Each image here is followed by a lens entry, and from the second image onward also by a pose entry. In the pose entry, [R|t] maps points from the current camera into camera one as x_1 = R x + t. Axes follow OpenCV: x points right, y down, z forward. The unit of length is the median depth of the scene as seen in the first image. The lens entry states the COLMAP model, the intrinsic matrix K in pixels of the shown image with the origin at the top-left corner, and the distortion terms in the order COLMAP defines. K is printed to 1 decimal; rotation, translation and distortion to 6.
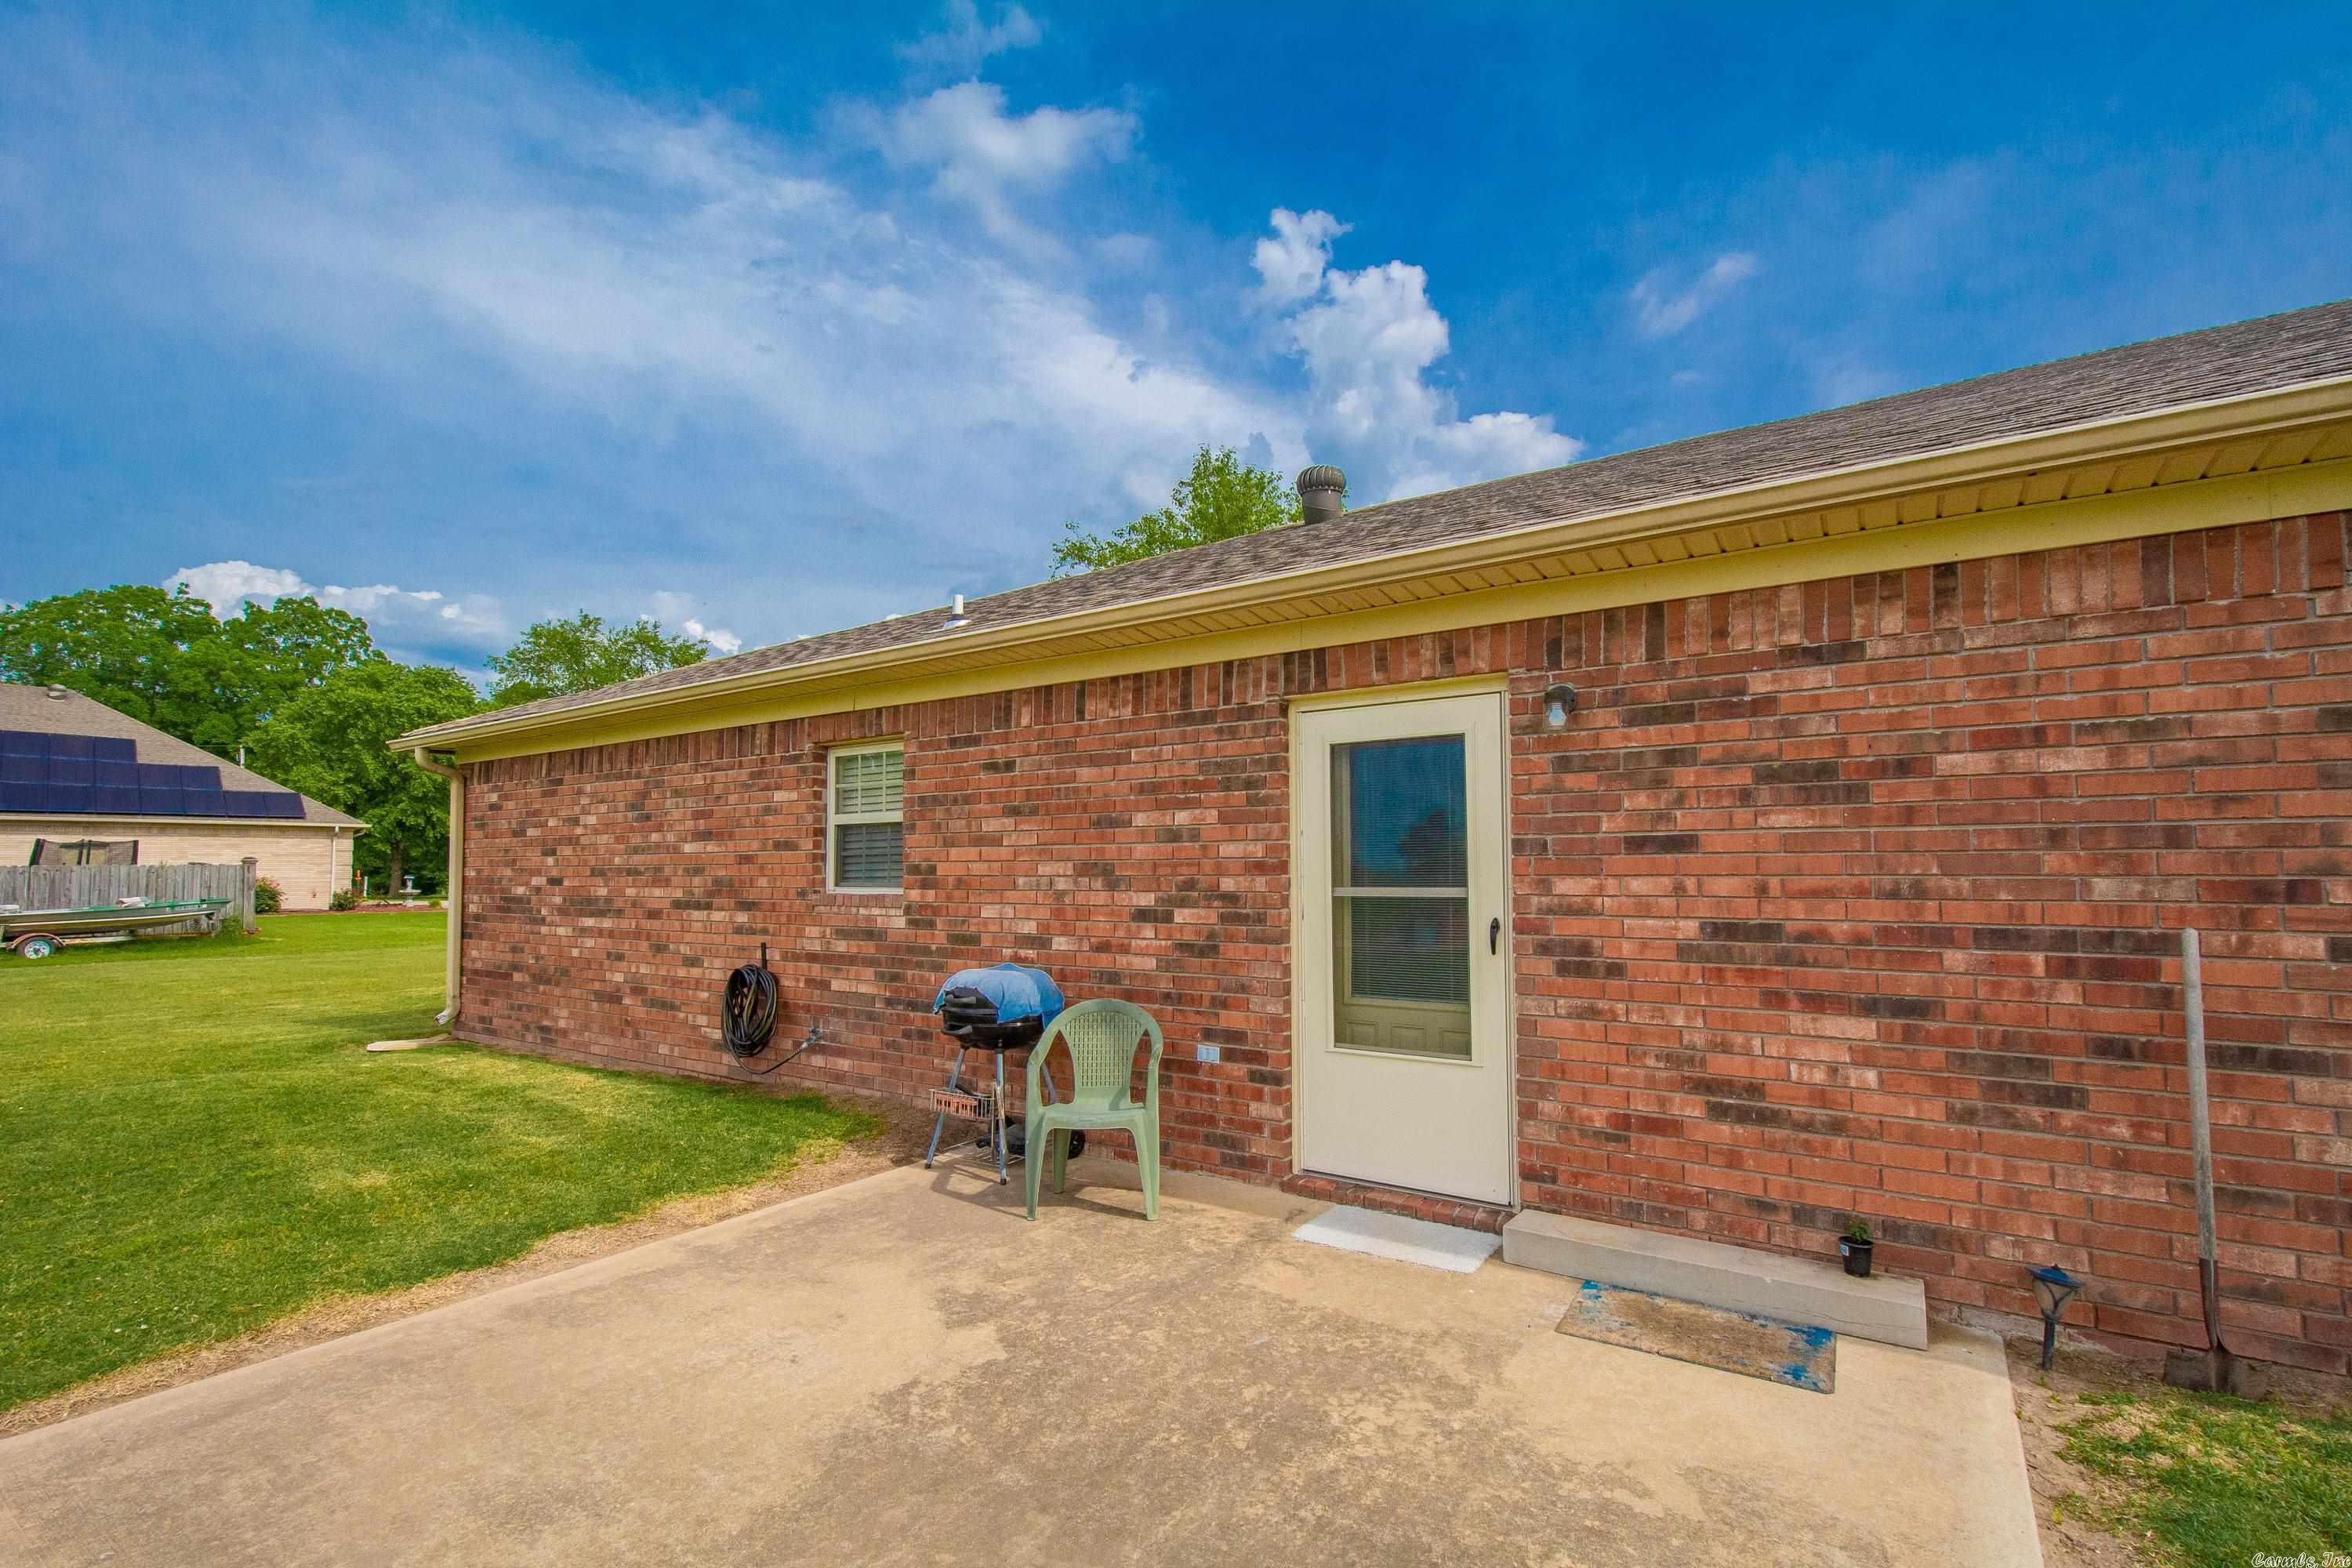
lens RADIAL K [[1062.2, 0, 1189.3], [0, 1062.2, 846.9], [0, 0, 1]] dist [0.017158, -0.005218]
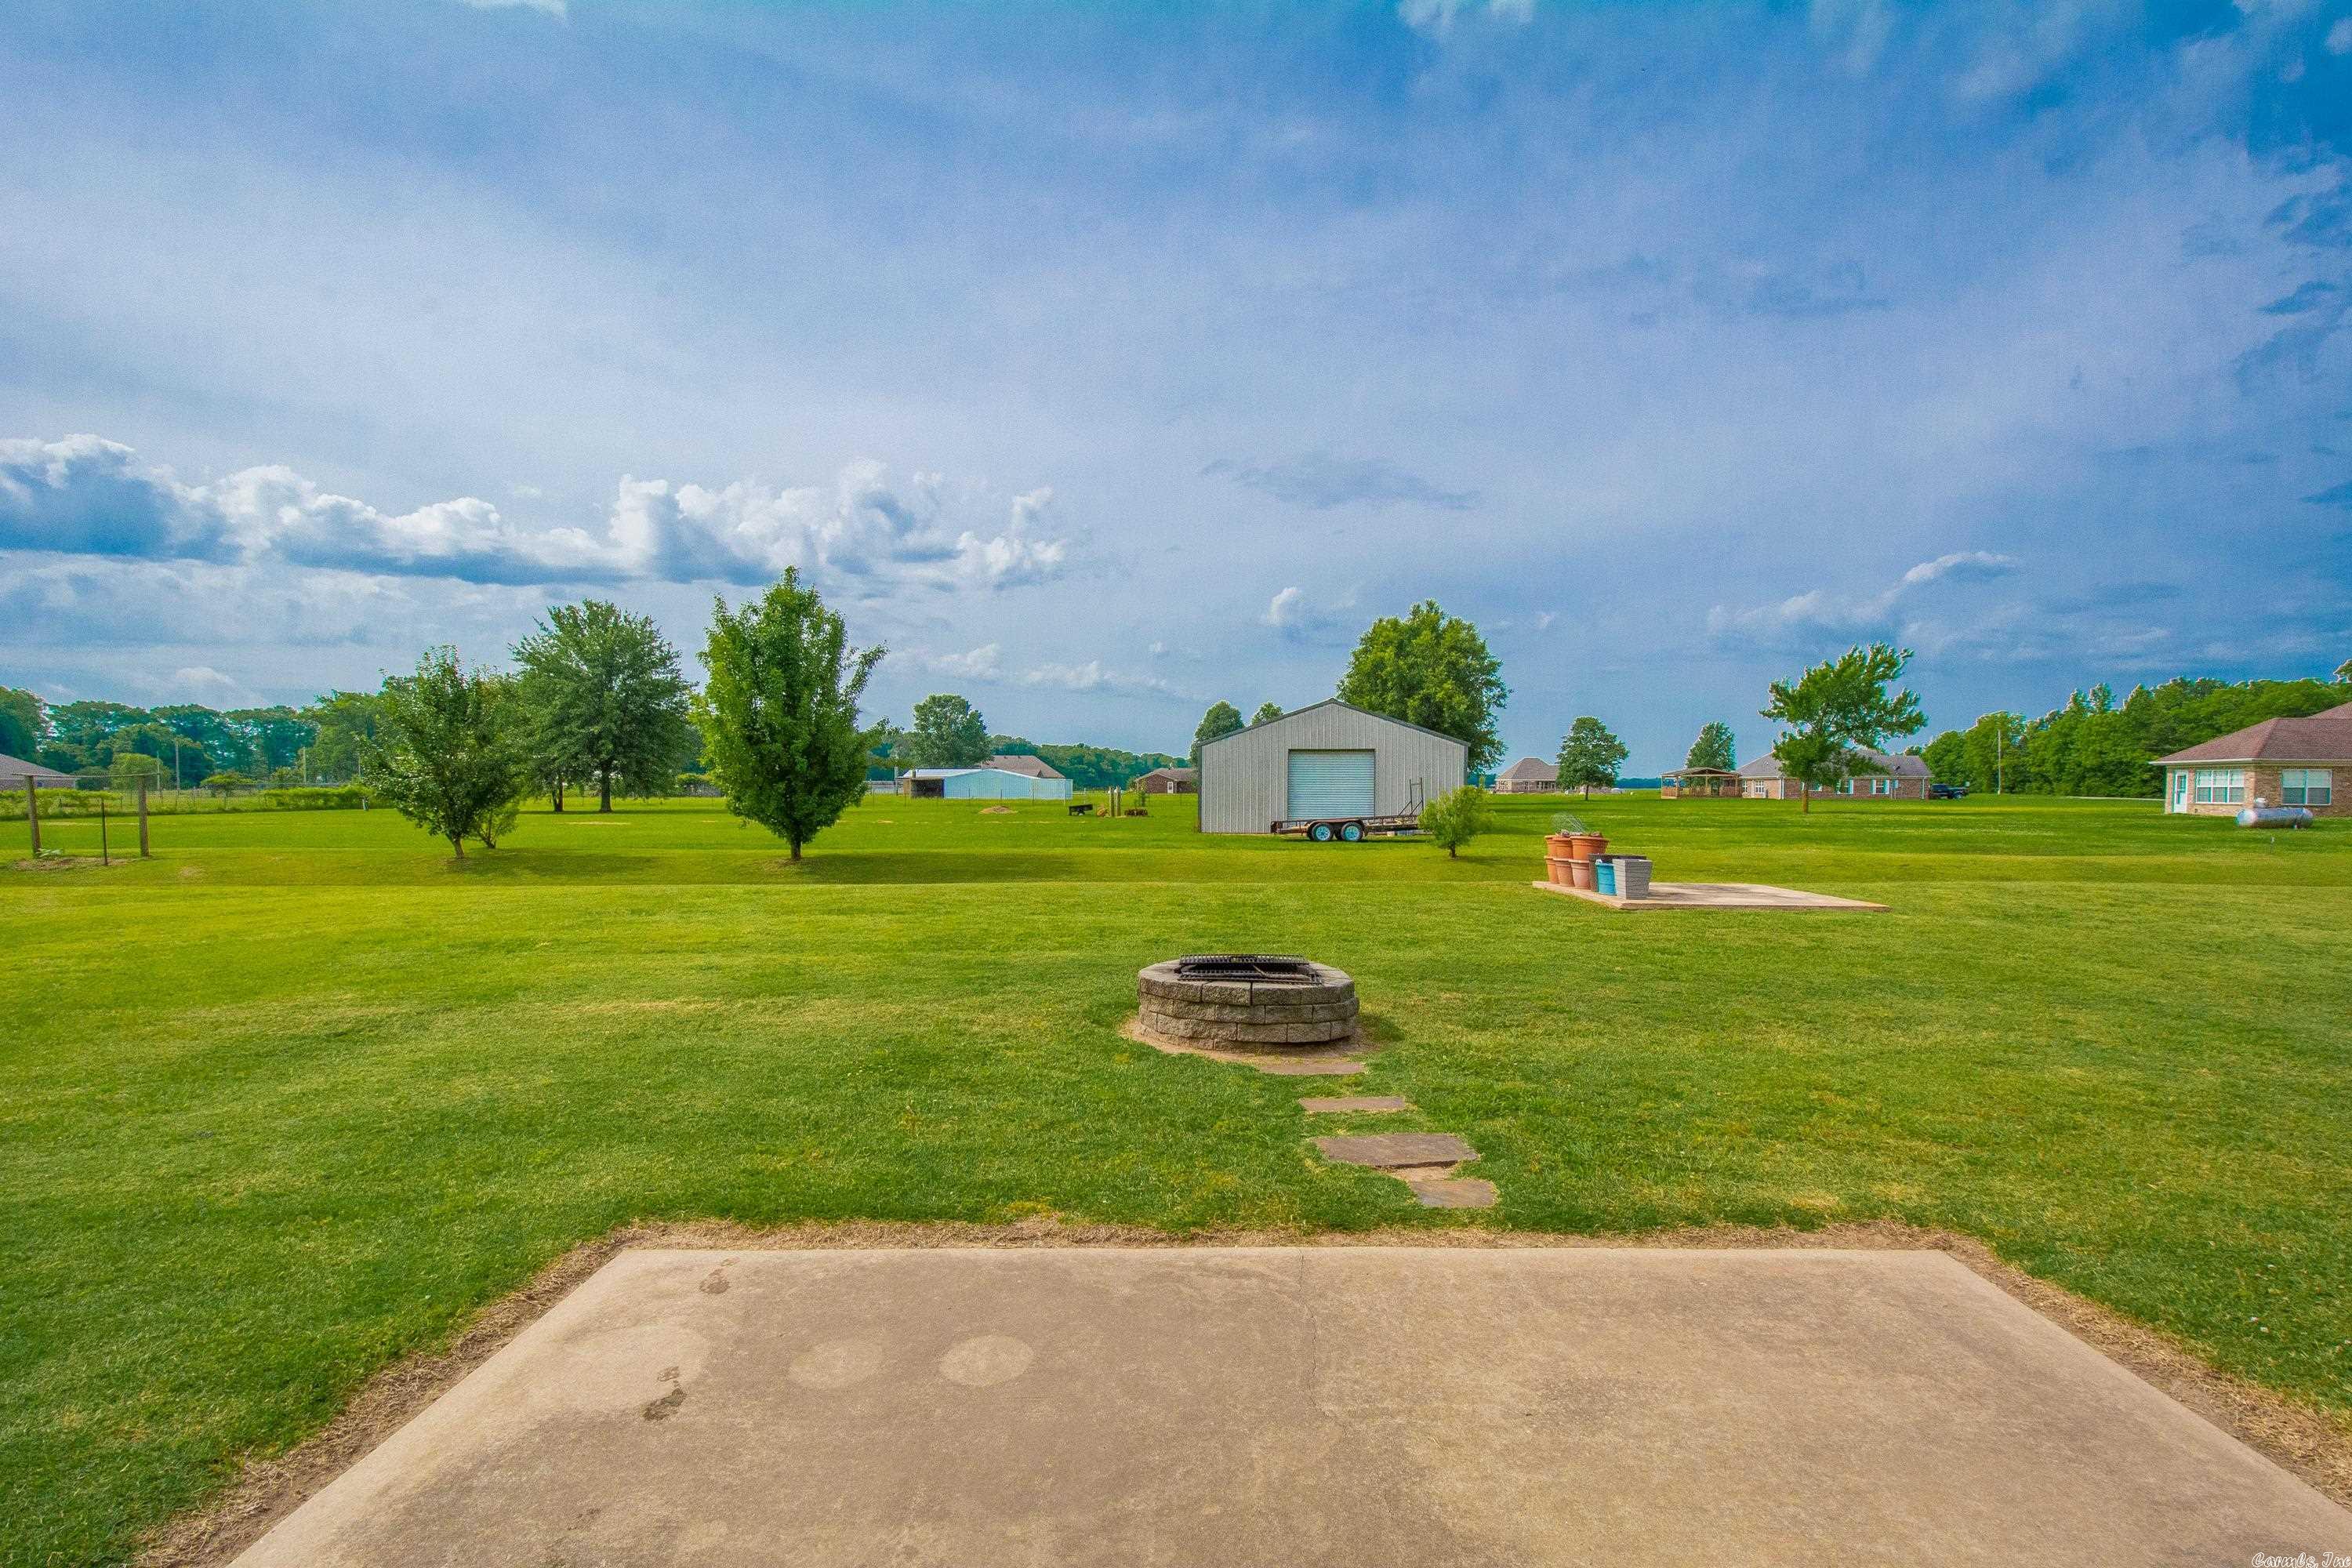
lens RADIAL K [[1062.2, 0, 1177.7], [0, 1062.2, 838.7], [0, 0, 1]] dist [0.017158, -0.005218]
pose [[-0.835372, 0.031013, -0.548810, 0.178229], [0.012048, 0.999200, 0.038125, 0.006412], [0.549554, 0.025236, -0.835077, 1.003737]]
